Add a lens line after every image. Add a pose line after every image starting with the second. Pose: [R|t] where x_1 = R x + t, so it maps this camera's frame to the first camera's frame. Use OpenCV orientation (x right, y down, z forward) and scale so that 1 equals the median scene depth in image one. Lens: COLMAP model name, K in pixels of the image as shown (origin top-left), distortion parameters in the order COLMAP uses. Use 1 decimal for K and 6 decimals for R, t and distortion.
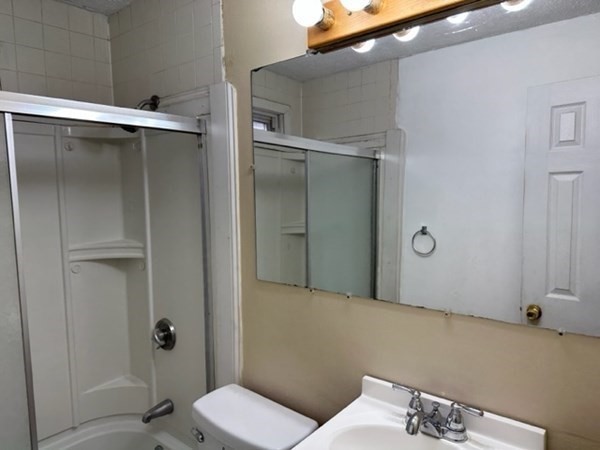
lens RADIAL K [[411.9, 0, 300.0], [0, 411.9, 225.0], [0, 0, 1]] dist [0.041654, -0.051864]
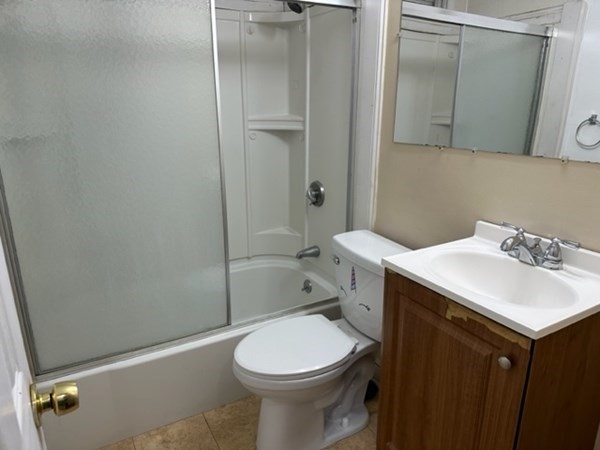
lens RADIAL K [[411.9, 0, 300.0], [0, 411.9, 225.0], [0, 0, 1]] dist [0.041654, -0.051864]
pose [[0.927966, 0.117915, -0.353519, 0.068734], [-0.045837, 0.977534, 0.205734, 0.107099], [0.369836, -0.174710, 0.912523, -0.139415]]
